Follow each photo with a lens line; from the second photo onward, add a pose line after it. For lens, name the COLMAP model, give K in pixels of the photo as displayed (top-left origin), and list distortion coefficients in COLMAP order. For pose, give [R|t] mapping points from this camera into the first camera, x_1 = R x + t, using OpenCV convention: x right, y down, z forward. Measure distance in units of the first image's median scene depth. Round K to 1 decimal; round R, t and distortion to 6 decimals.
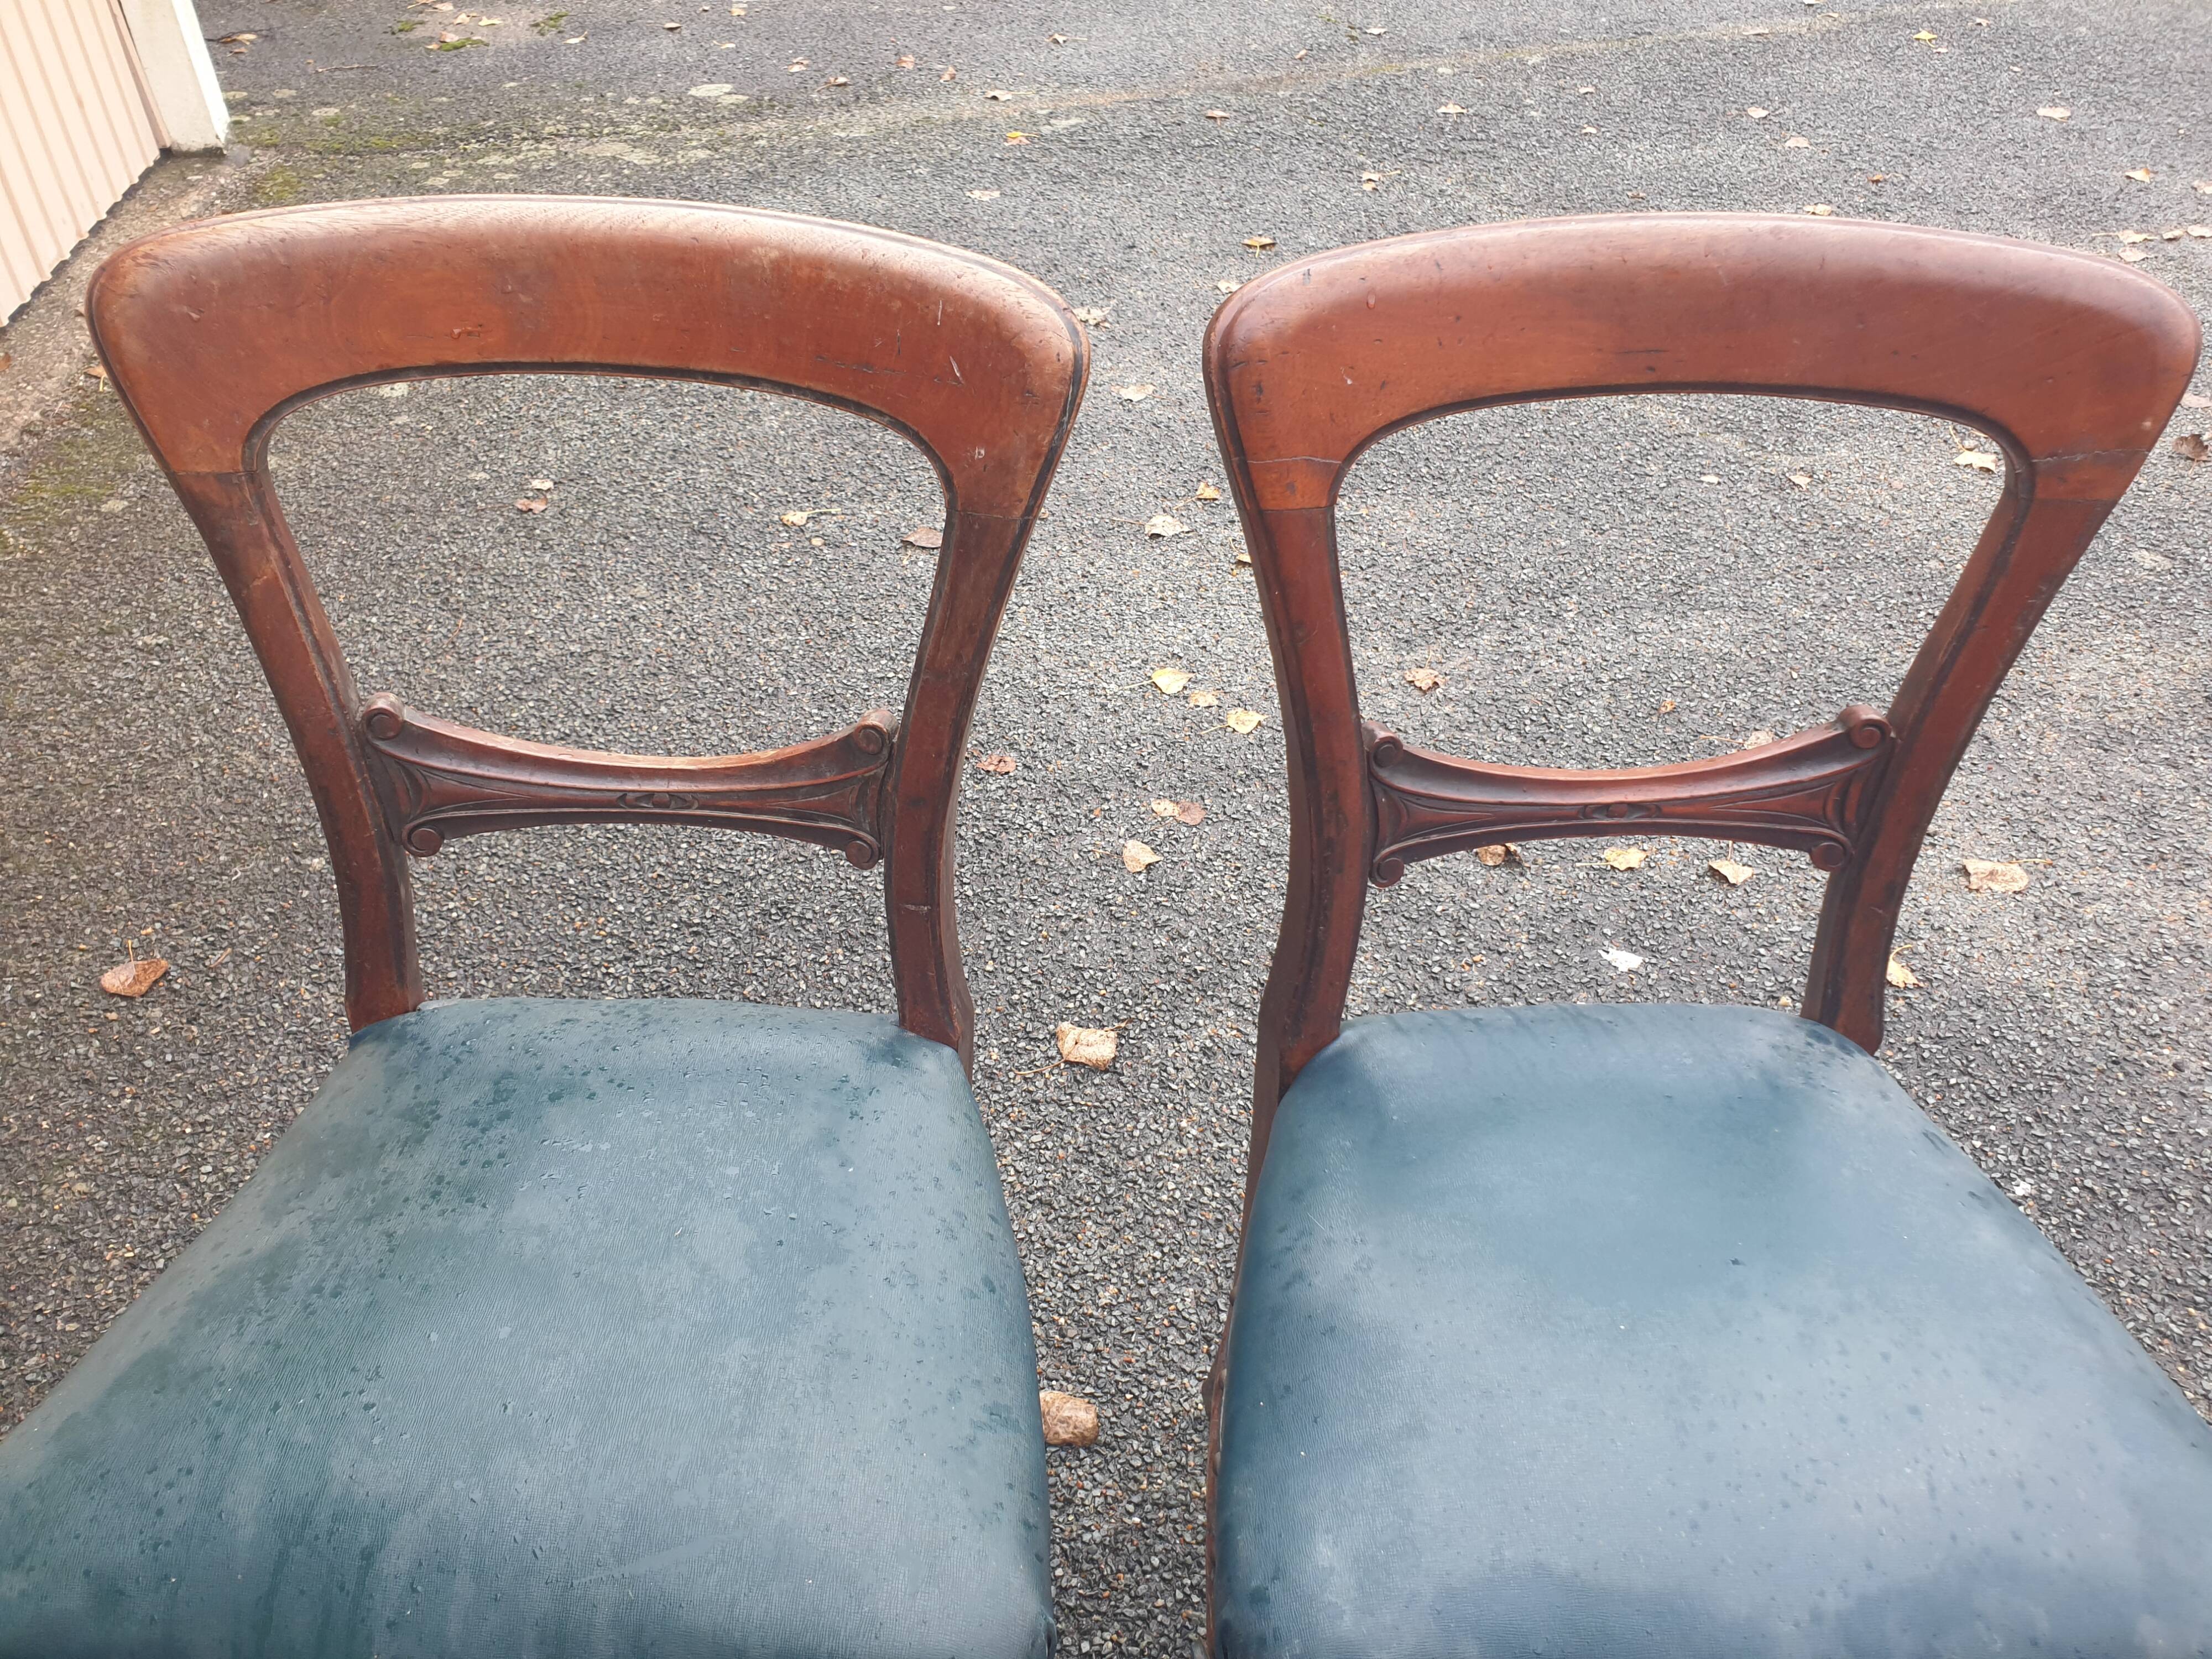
lens RADIAL K [[1720.2, 0, 1091.7], [0, 1720.2, 858.9], [0, 0, 1]] dist [-0.006738, 0.037539]
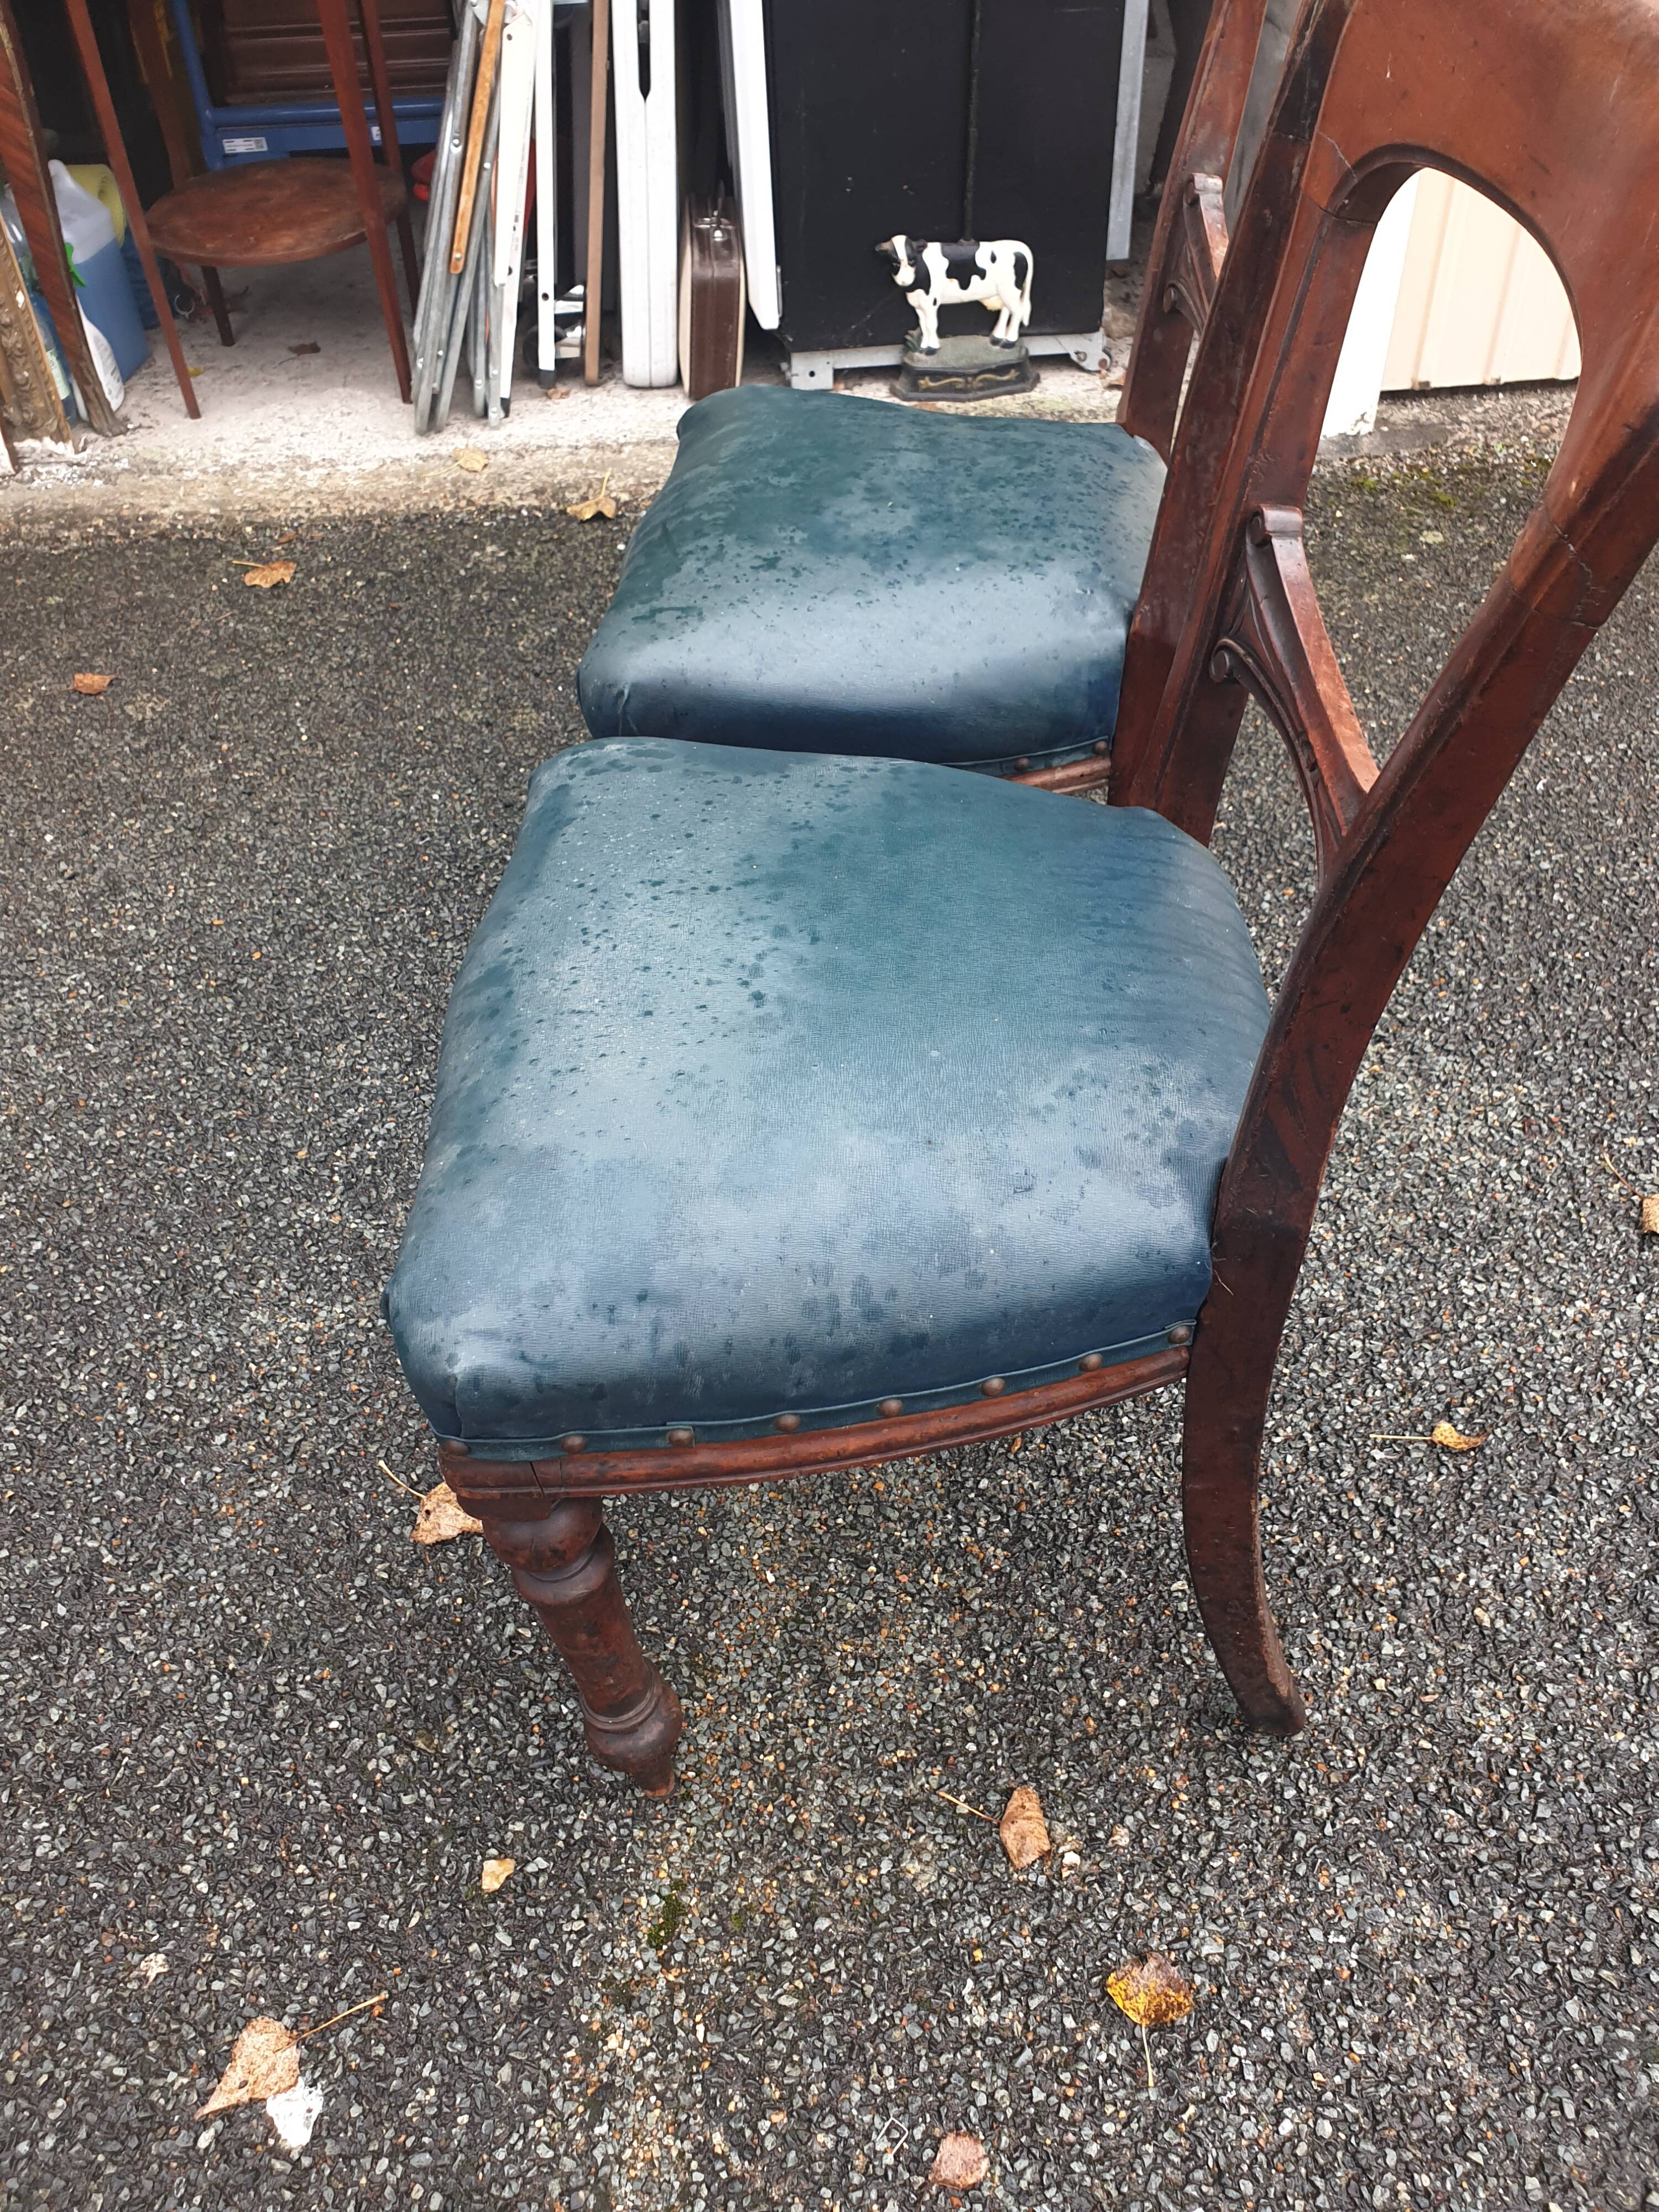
lens RADIAL K [[1720.2, 0, 821.4], [0, 1720.2, 1096.1], [0, 0, 1]] dist [-0.006738, 0.037539]
pose [[-0.067304, 0.682301, -0.727967, 0.590235], [-0.598631, 0.556086, 0.576549, -0.156050], [0.798193, 0.474587, 0.371019, 0.323062]]
